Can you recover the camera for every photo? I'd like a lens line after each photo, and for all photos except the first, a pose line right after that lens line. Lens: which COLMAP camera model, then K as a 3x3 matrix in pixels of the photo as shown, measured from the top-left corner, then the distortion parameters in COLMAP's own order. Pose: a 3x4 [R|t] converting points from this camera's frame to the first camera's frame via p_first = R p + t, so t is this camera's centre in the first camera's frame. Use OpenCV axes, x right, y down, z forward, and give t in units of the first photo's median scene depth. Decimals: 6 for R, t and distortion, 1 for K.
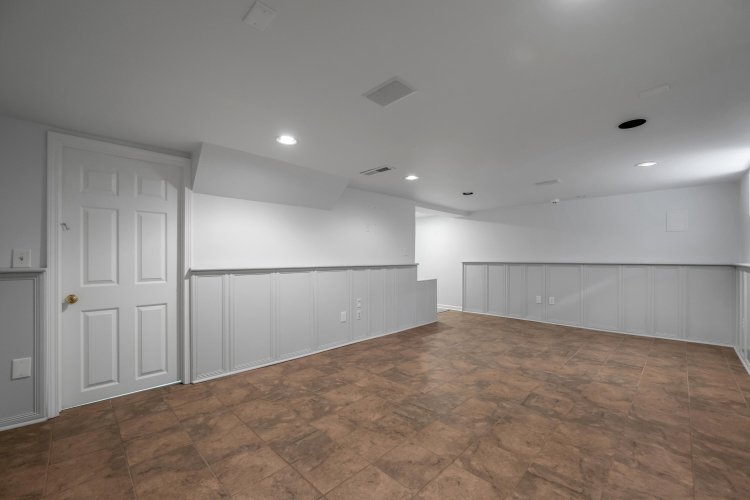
lens RADIAL K [[307.0, 0, 375.1], [0, 307.0, 259.5], [0, 0, 1]] dist [-0.001808, 0.000140]
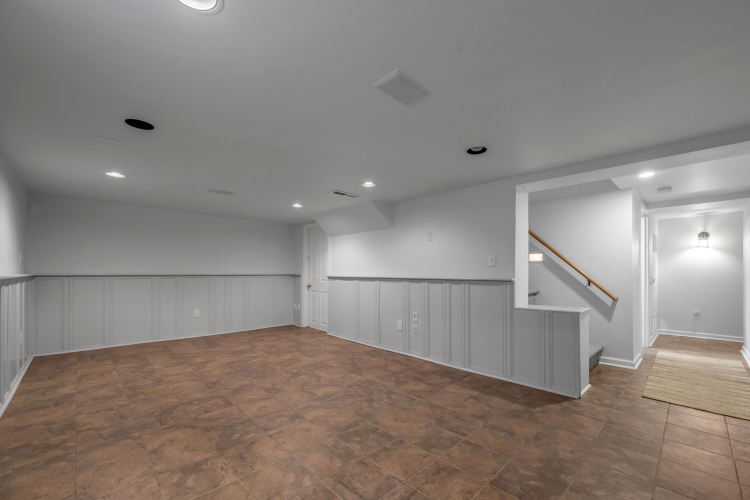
lens RADIAL K [[302.4, 0, 377.1], [0, 302.4, 270.9], [0, 0, 1]] dist [-0.000720, 0.000040]
pose [[-0.010281, -0.002217, -0.999945, 1.463154], [-0.002465, 0.999995, -0.002192, -0.000533], [0.999944, 0.002443, -0.010286, 1.450742]]
